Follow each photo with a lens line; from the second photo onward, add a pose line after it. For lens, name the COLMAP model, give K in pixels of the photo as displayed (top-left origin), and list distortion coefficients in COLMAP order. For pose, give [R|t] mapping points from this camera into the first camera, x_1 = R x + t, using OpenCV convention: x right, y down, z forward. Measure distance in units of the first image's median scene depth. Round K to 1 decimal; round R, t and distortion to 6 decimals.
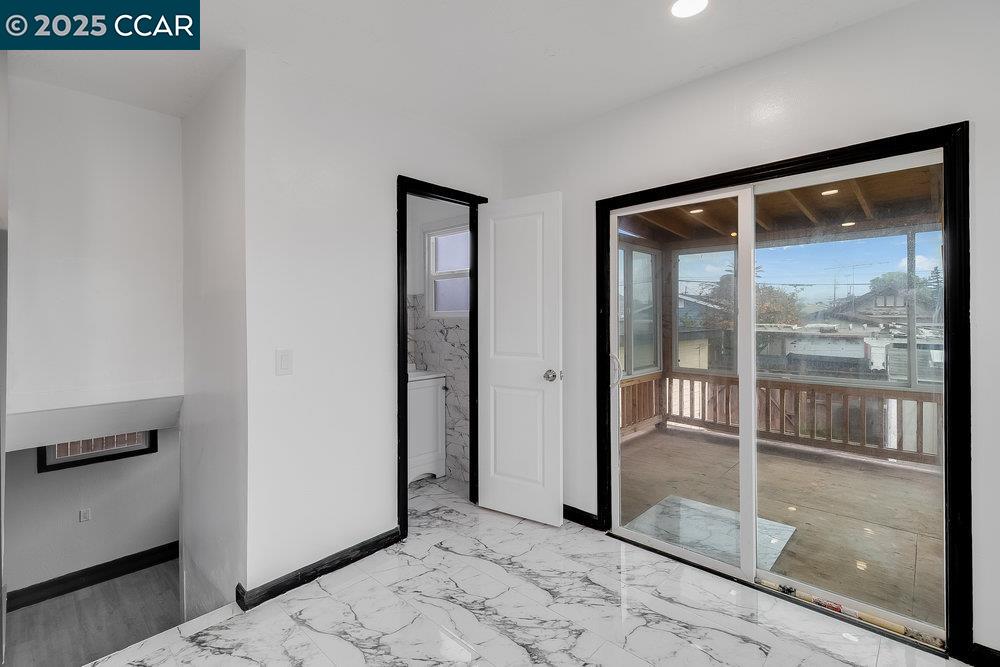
lens RADIAL K [[460.7, 0, 493.3], [0, 460.7, 316.5], [0, 0, 1]] dist [0.001347, 0.000032]
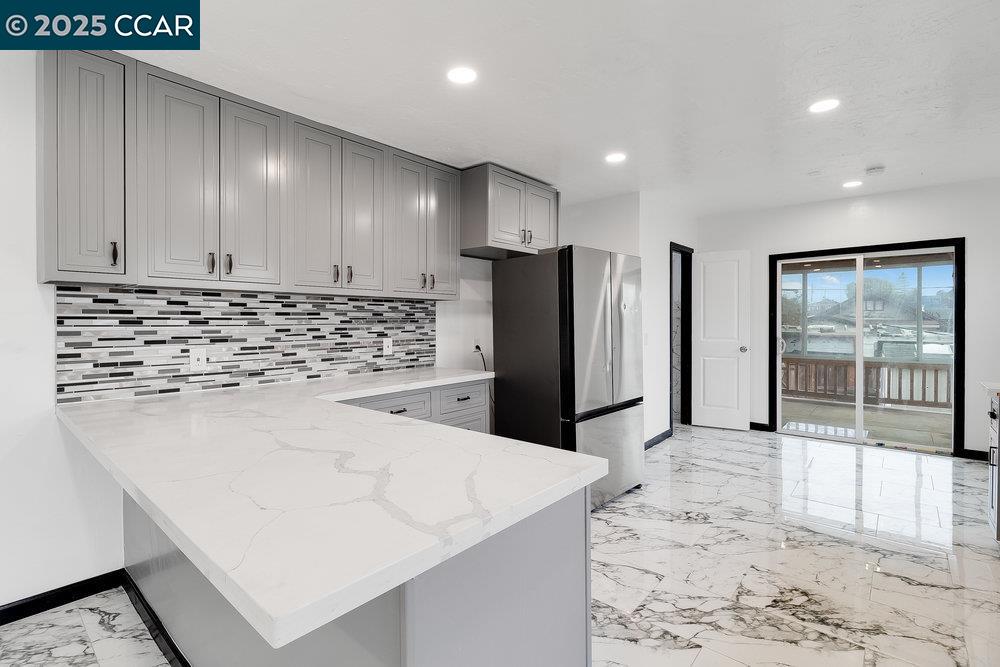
lens RADIAL K [[459.0, 0, 500.2], [0, 459.0, 324.3], [0, 0, 1]] dist [-0.002316, -0.001356]
pose [[0.999065, -0.001226, 0.043215, -1.011091], [0.000810, 0.999953, 0.009625, 0.011132], [-0.043225, -0.009581, 0.999019, -0.865874]]
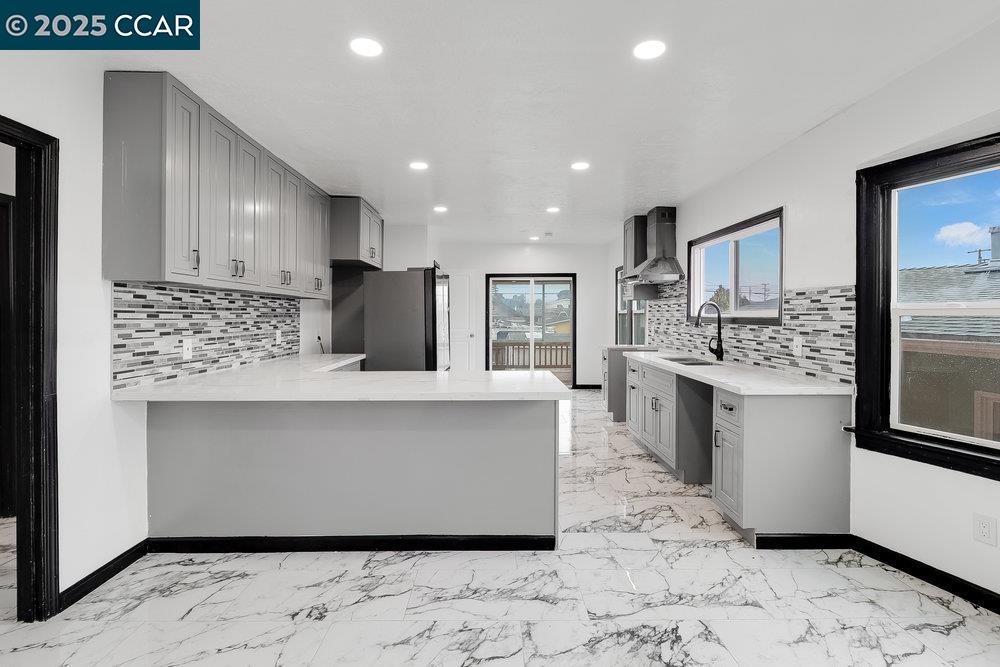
lens RADIAL K [[460.7, 0, 493.3], [0, 460.7, 316.5], [0, 0, 1]] dist [0.001347, 0.000032]
pose [[0.722964, 0.002289, 0.690882, -1.833072], [-0.004151, 0.999991, 0.001031, 0.012584], [-0.690873, -0.003613, 0.722967, -1.172503]]
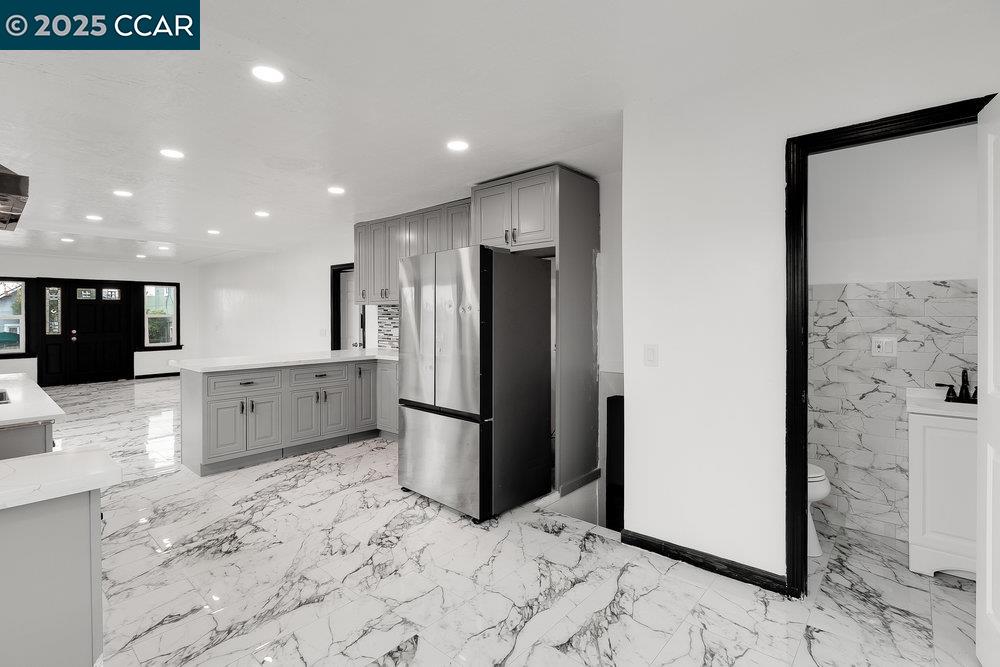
lens RADIAL K [[460.7, 0, 493.3], [0, 460.7, 316.5], [0, 0, 1]] dist [0.001347, 0.000032]
pose [[0.038306, 0.007024, -0.999241, 0.570158], [0.005870, 0.999956, 0.007254, -0.007884], [0.999249, -0.006143, 0.038263, 0.453997]]
